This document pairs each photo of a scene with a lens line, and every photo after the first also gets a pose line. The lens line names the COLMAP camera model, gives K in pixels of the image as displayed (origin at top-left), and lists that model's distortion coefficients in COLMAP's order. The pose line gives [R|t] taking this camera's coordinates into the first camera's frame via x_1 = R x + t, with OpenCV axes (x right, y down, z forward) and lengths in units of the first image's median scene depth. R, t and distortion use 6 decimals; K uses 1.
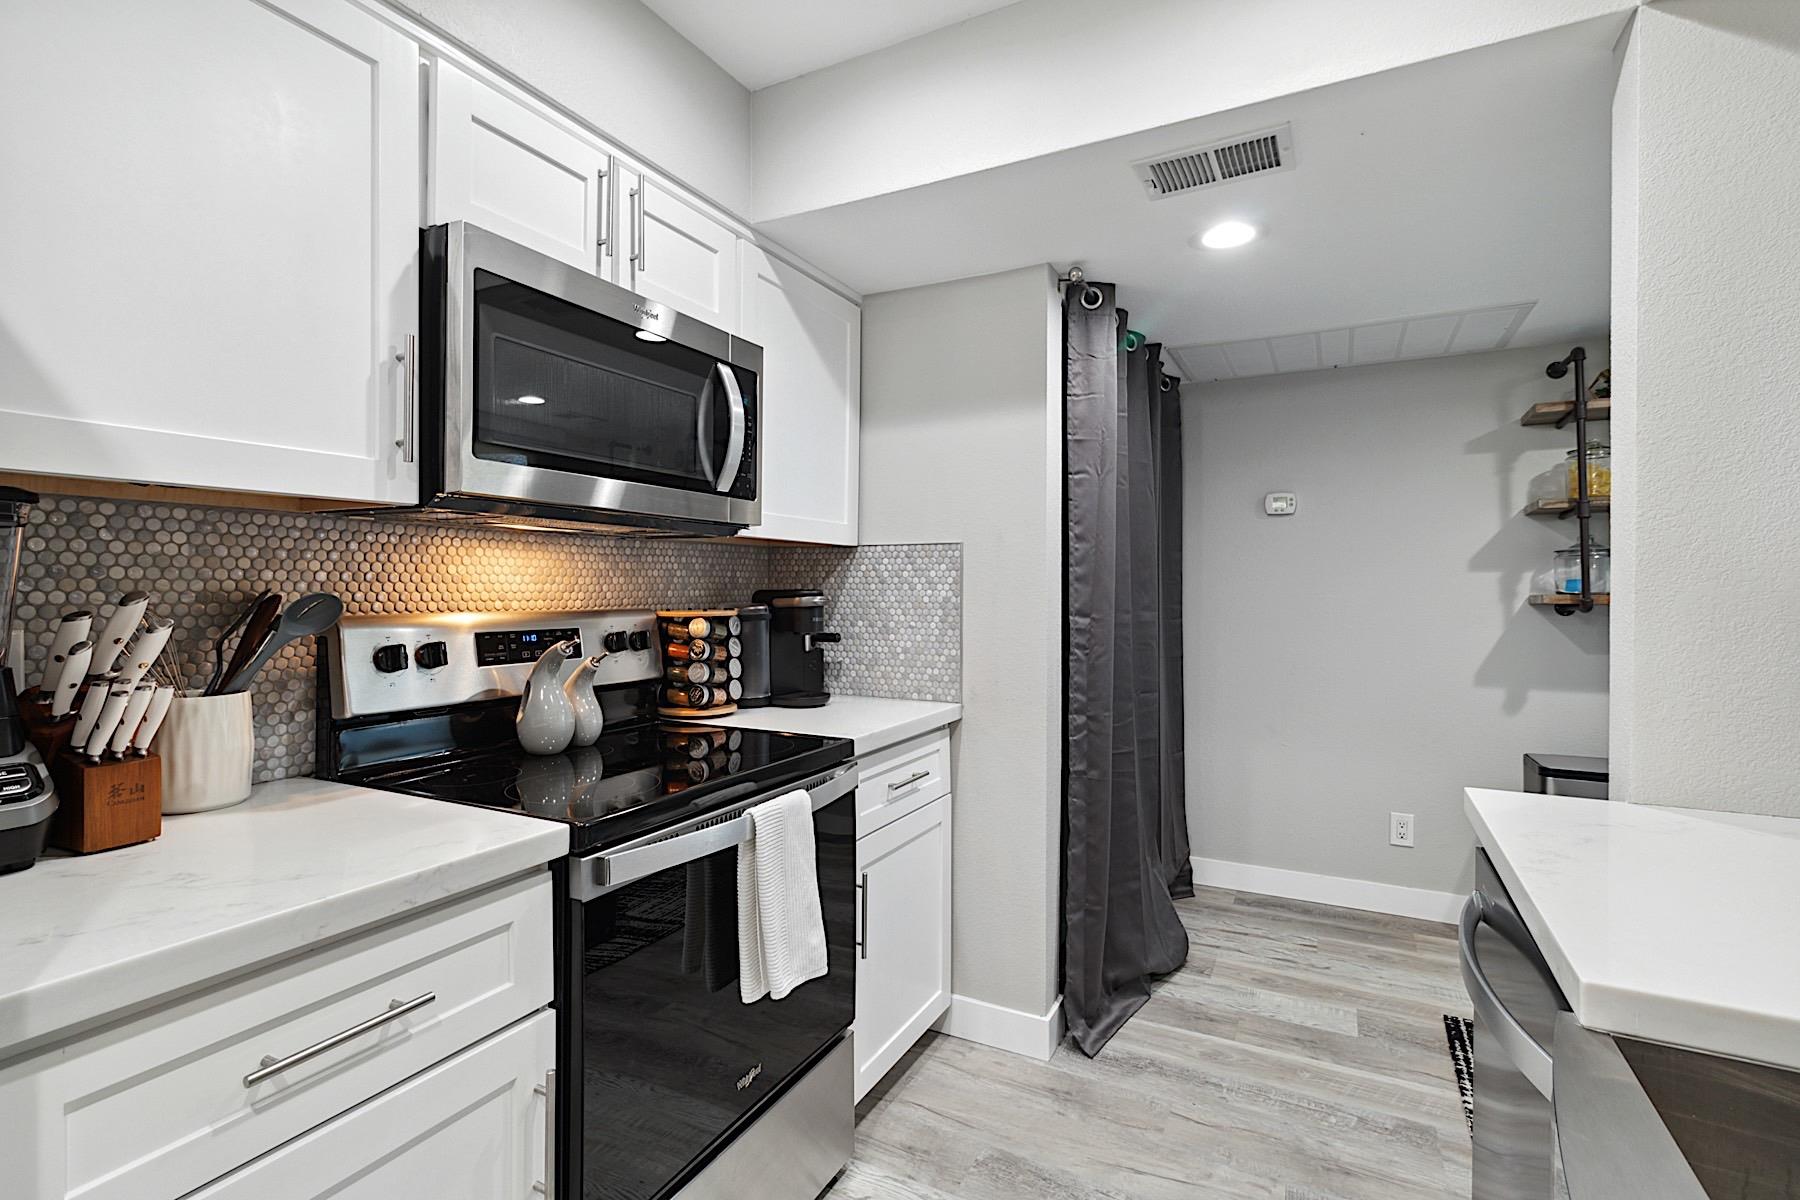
lens RADIAL K [[881.9, 0, 901.6], [0, 881.9, 593.9], [0, 0, 1]] dist [0.004469, -0.001130]
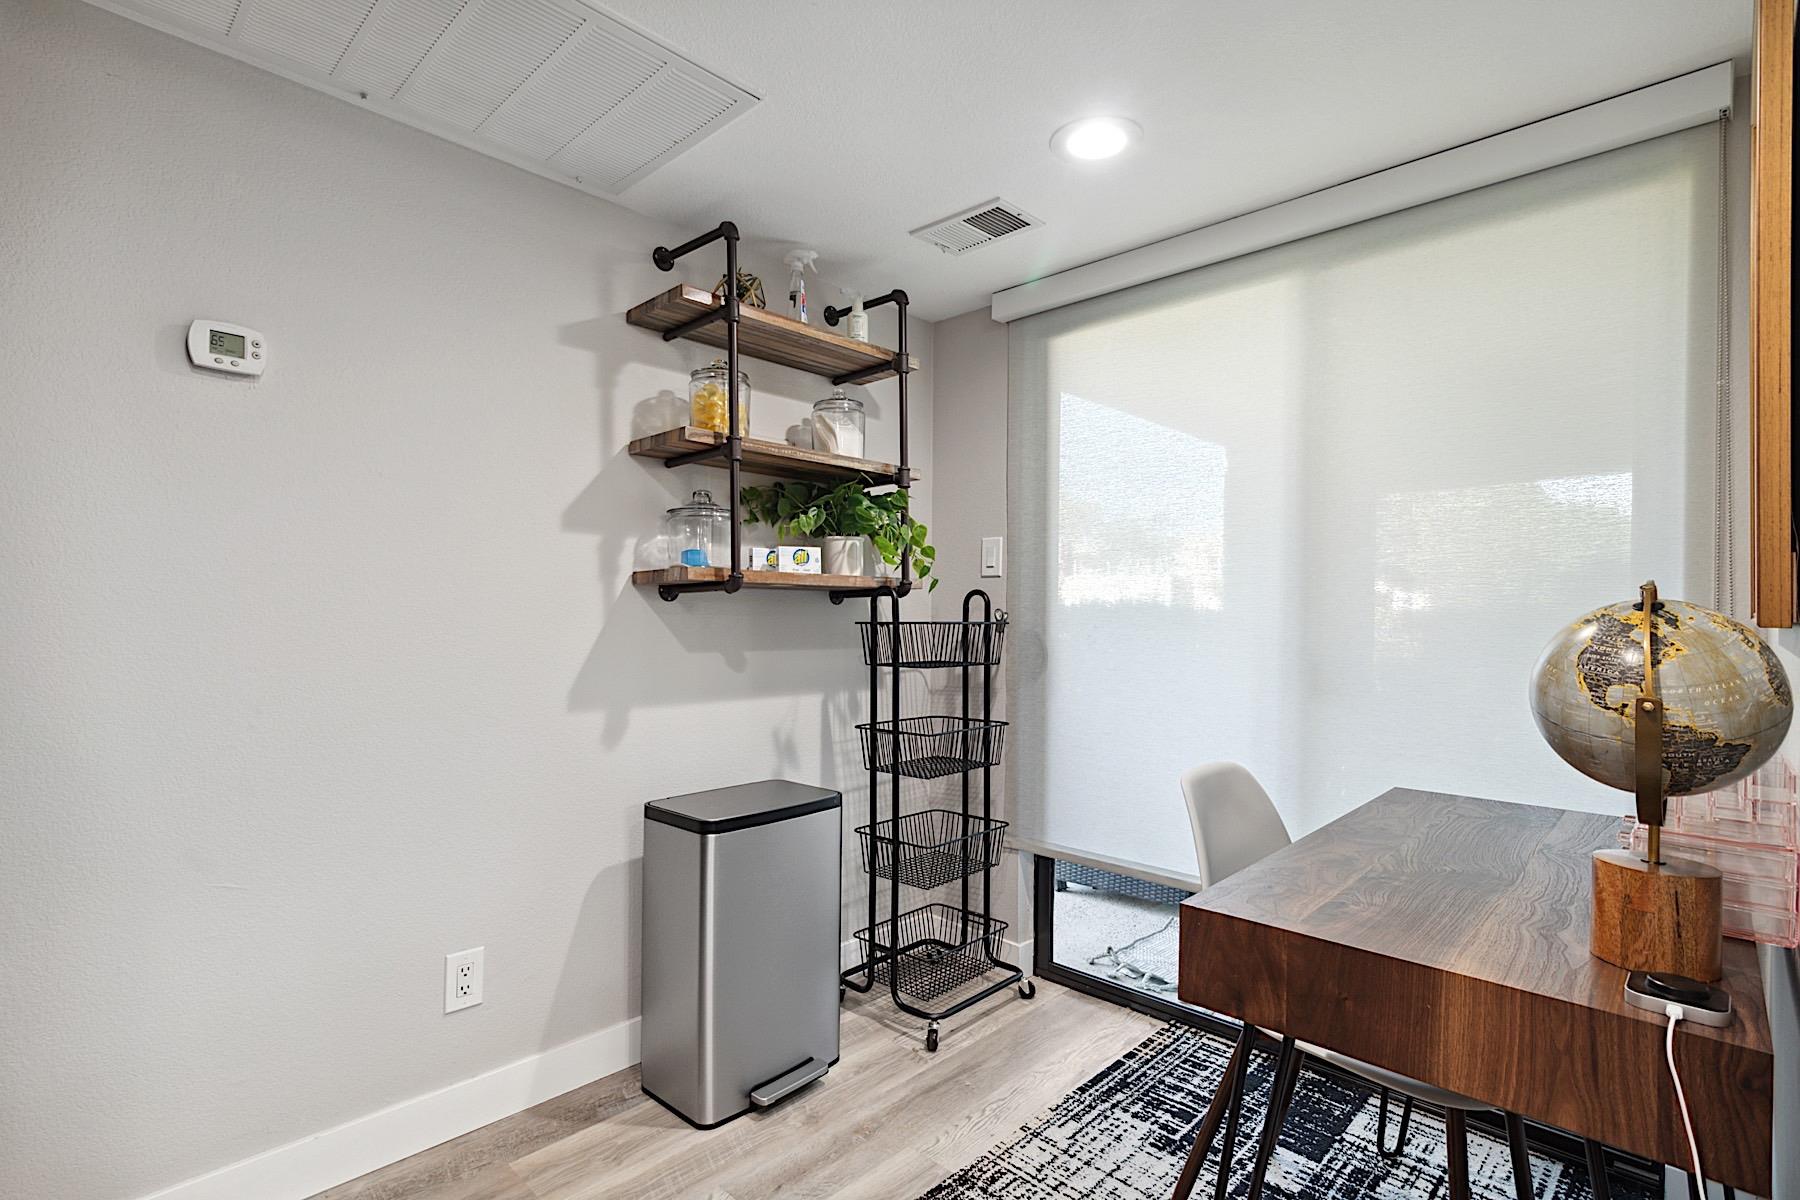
lens RADIAL K [[881.9, 0, 897.6], [0, 881.9, 605.6], [0, 0, 1]] dist [0.004469, -0.001130]
pose [[0.299399, 0.004940, 0.954115, 0.115296], [-0.003090, 0.999986, -0.004208, 0.030775], [-0.954123, -0.001688, 0.299410, 0.594609]]
